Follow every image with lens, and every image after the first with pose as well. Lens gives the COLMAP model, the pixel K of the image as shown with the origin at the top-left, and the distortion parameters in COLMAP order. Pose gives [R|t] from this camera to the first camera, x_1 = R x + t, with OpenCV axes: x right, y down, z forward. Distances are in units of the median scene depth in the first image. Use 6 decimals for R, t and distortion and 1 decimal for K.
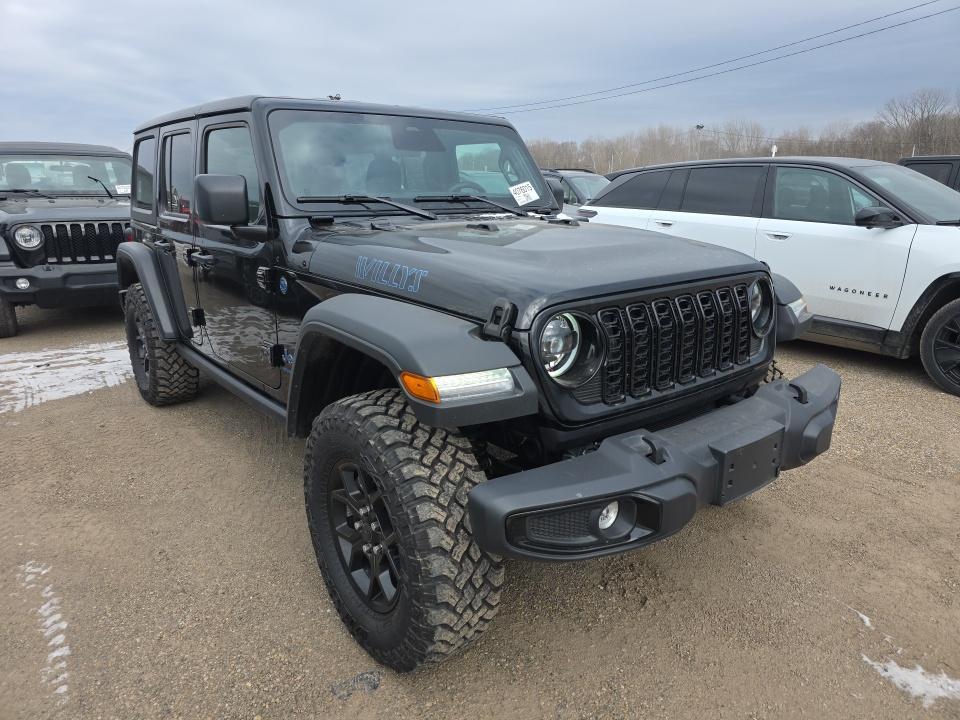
lens RADIAL K [[642.5, 0, 481.7], [0, 642.5, 353.7], [0, 0, 1]] dist [0.051686, -0.018143]
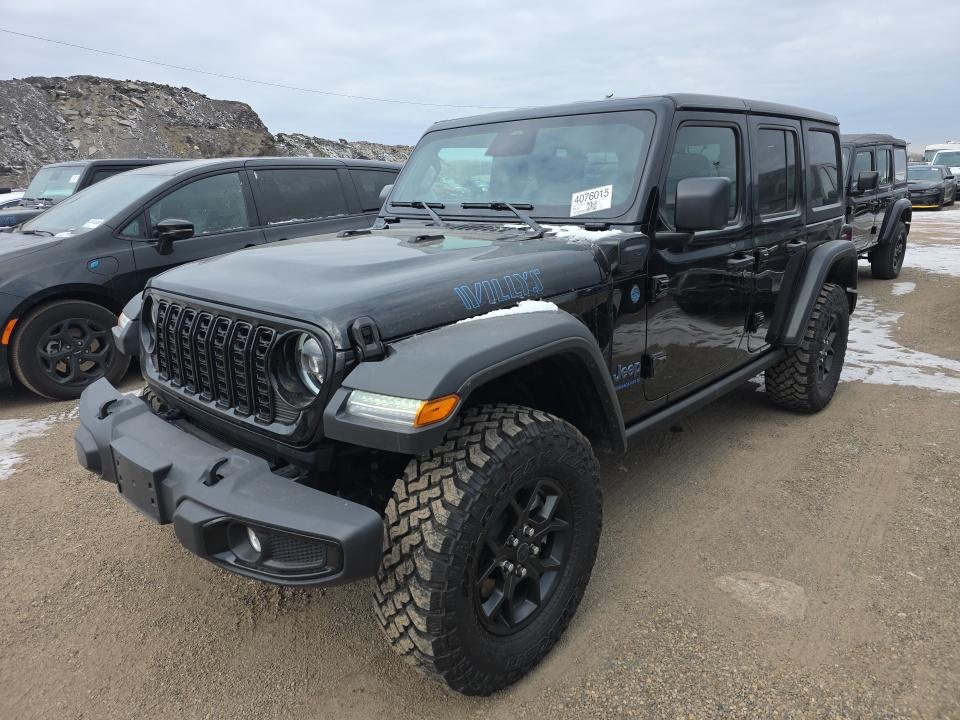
lens RADIAL K [[642.5, 0, 473.6], [0, 642.5, 361.8], [0, 0, 1]] dist [0.051686, -0.018143]
pose [[0.171756, 0.264211, -0.949048, 1.007378], [-0.227956, 0.947878, 0.222630, -0.248809], [0.958403, 0.178103, 0.223032, 0.874393]]
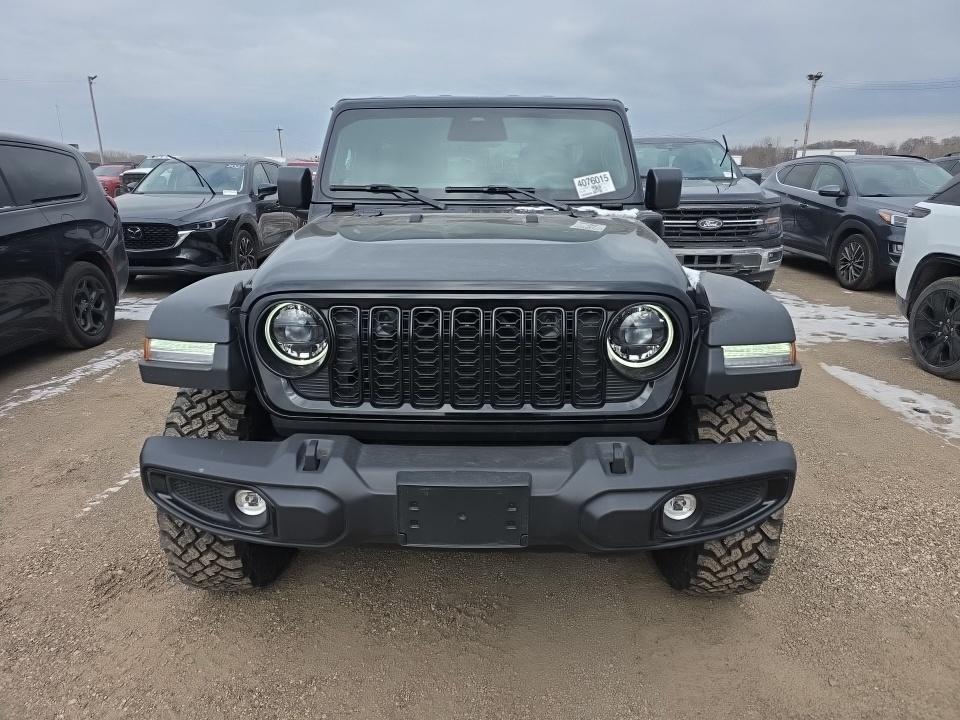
lens RADIAL K [[642.5, 0, 475.2], [0, 642.5, 363.4], [0, 0, 1]] dist [0.051686, -0.018143]
pose [[0.770230, 0.182677, -0.611044, 0.639107], [-0.165022, 0.982557, 0.085731, -0.068014], [0.616046, 0.034803, 0.786941, 0.248007]]
